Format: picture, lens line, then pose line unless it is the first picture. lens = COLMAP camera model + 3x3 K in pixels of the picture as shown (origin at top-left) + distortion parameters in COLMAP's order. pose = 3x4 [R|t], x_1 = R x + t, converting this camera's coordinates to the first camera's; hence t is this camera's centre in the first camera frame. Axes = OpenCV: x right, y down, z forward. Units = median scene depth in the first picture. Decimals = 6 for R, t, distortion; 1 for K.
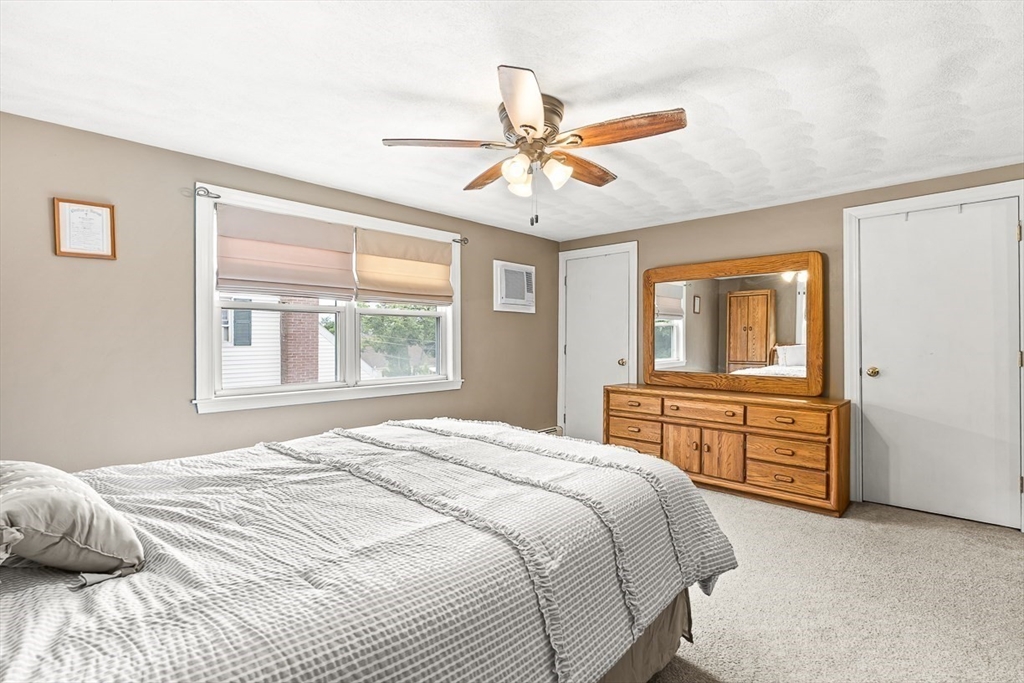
lens RADIAL K [[462.2, 0, 507.7], [0, 462.2, 341.6], [0, 0, 1]] dist [-0.002837, 0.000381]
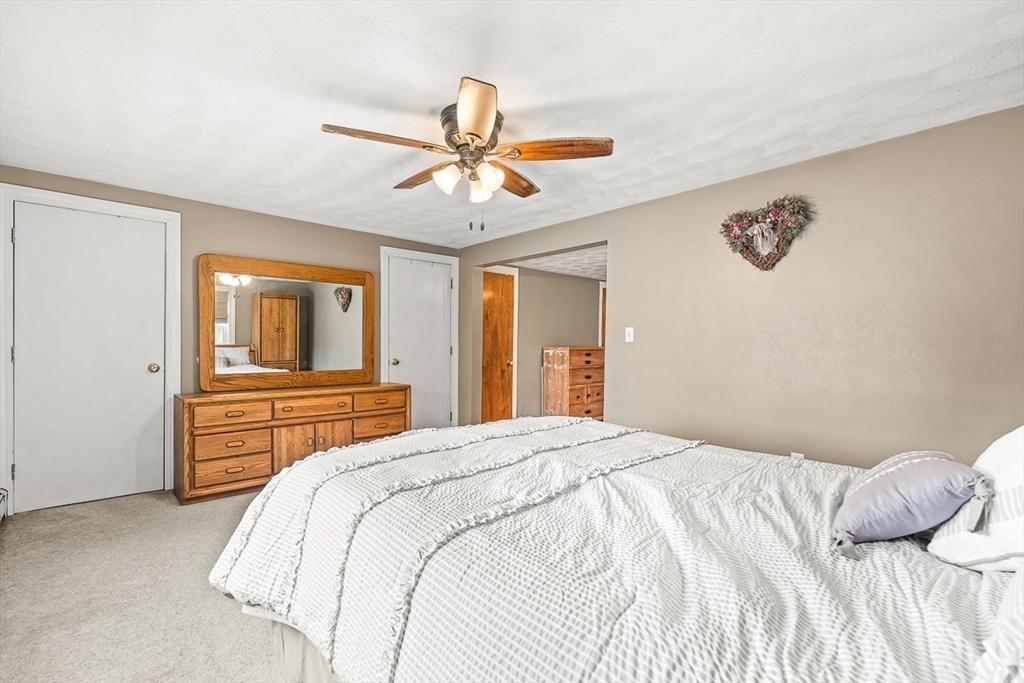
lens RADIAL K [[462.2, 0, 510.6], [0, 462.2, 340.9], [0, 0, 1]] dist [-0.002837, 0.000381]
pose [[0.076019, 0.001651, 0.997105, -0.570529], [-0.002482, 0.999996, -0.001467, 0.000009], [-0.997103, -0.002363, 0.076023, 0.457633]]
